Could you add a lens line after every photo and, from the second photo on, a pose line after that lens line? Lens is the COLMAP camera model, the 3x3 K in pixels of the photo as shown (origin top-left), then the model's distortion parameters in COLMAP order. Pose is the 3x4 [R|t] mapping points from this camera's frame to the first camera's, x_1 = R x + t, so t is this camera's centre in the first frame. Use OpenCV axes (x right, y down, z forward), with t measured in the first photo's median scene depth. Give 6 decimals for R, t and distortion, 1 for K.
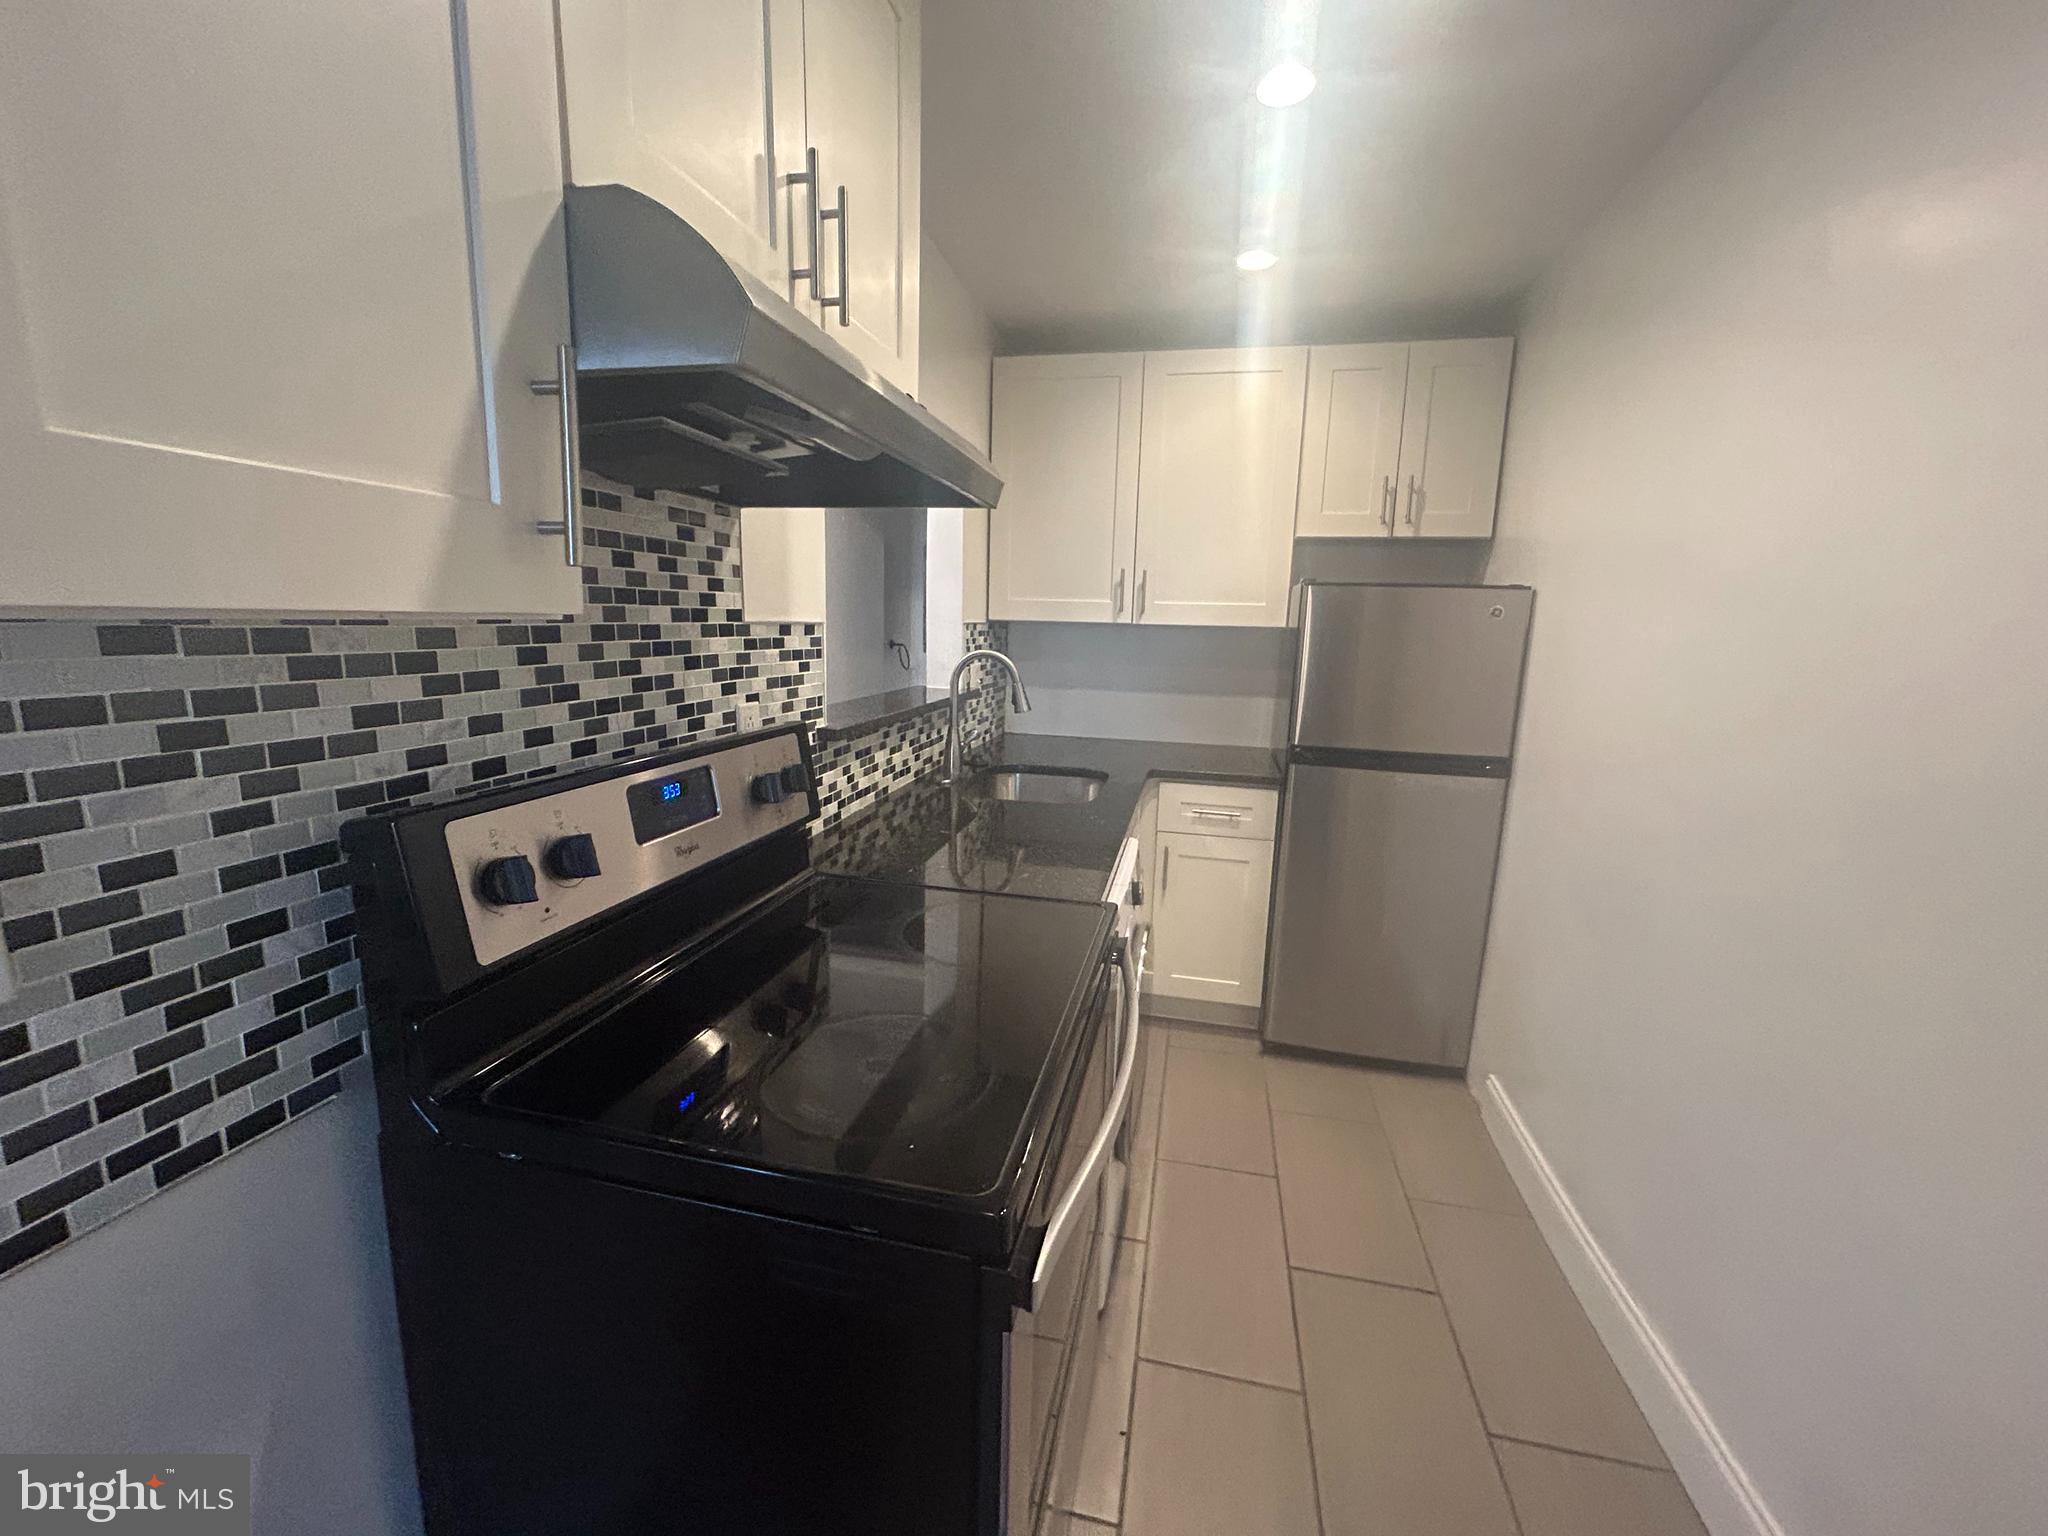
lens RADIAL K [[818.5, 0, 1018.1], [0, 818.5, 763.3], [0, 0, 1]] dist [-0.000008, 0.000793]
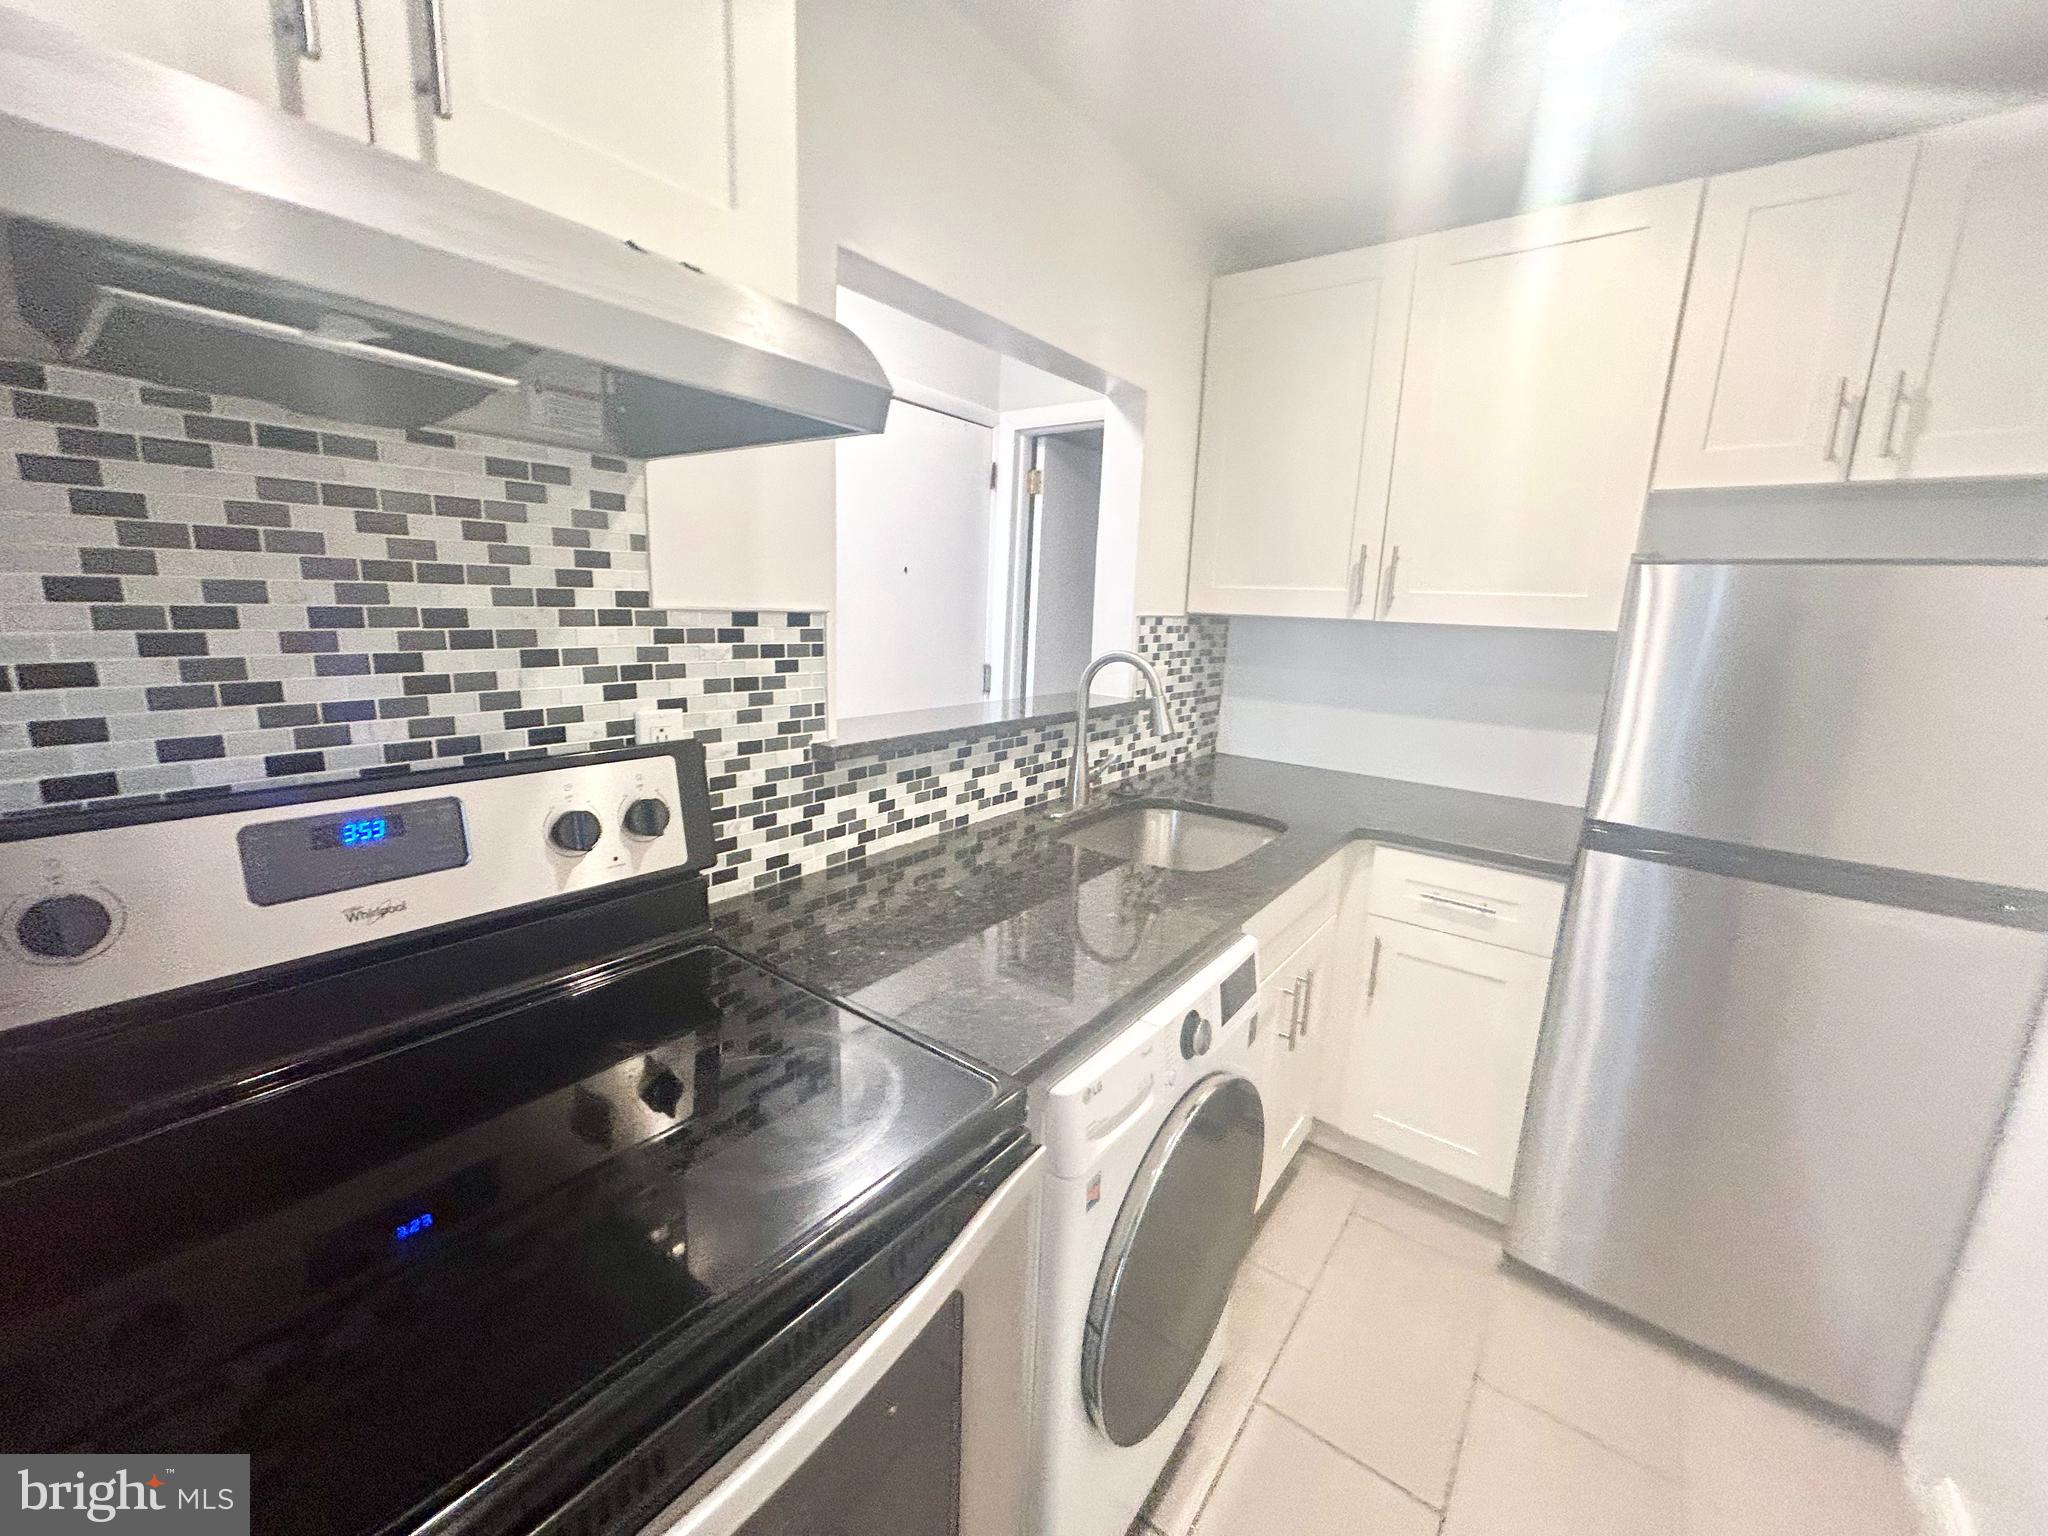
lens RADIAL K [[818.5, 0, 1025.9], [0, 818.5, 763.5], [0, 0, 1]] dist [-0.000008, 0.000793]
pose [[0.912210, 0.090611, -0.399578, 0.248900], [-0.086523, 0.995848, 0.028300, -0.059920], [0.400483, 0.008758, 0.916262, 0.329579]]
